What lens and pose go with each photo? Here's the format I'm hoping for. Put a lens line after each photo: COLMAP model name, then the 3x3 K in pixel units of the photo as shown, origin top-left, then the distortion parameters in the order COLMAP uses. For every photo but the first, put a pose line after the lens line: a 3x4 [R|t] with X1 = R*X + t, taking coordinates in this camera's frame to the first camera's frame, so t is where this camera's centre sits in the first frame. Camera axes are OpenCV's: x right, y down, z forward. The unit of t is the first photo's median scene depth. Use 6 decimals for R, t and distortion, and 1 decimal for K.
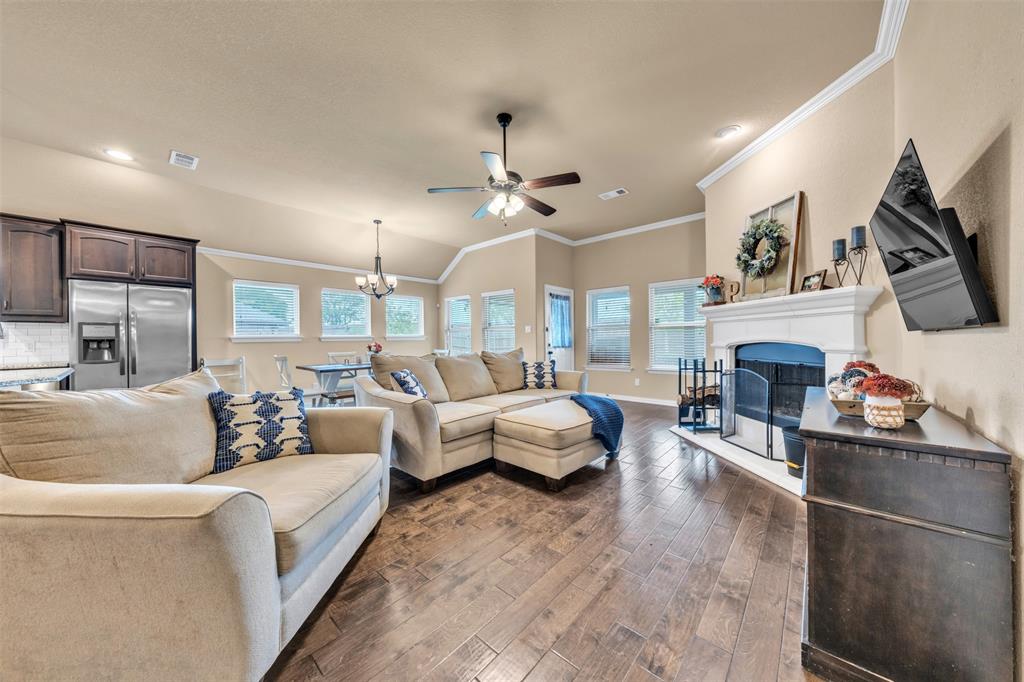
lens RADIAL K [[345.3, 0, 506.9], [0, 345.3, 339.5], [0, 0, 1]] dist [-0.001748, 0.000046]
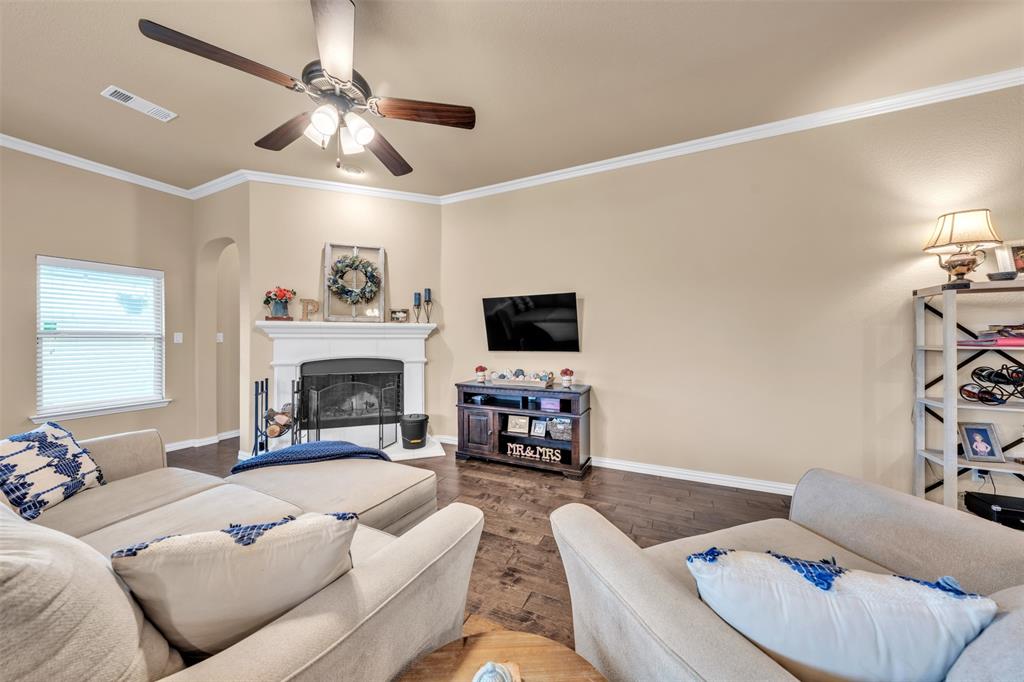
lens RADIAL K [[345.3, 0, 513.1], [0, 345.3, 341.4], [0, 0, 1]] dist [-0.001748, 0.000046]
pose [[-0.282644, 0.004791, 0.959213, -0.648795], [0.006497, 0.999974, -0.003080, -0.050321], [-0.959203, 0.005362, -0.282668, 0.944435]]
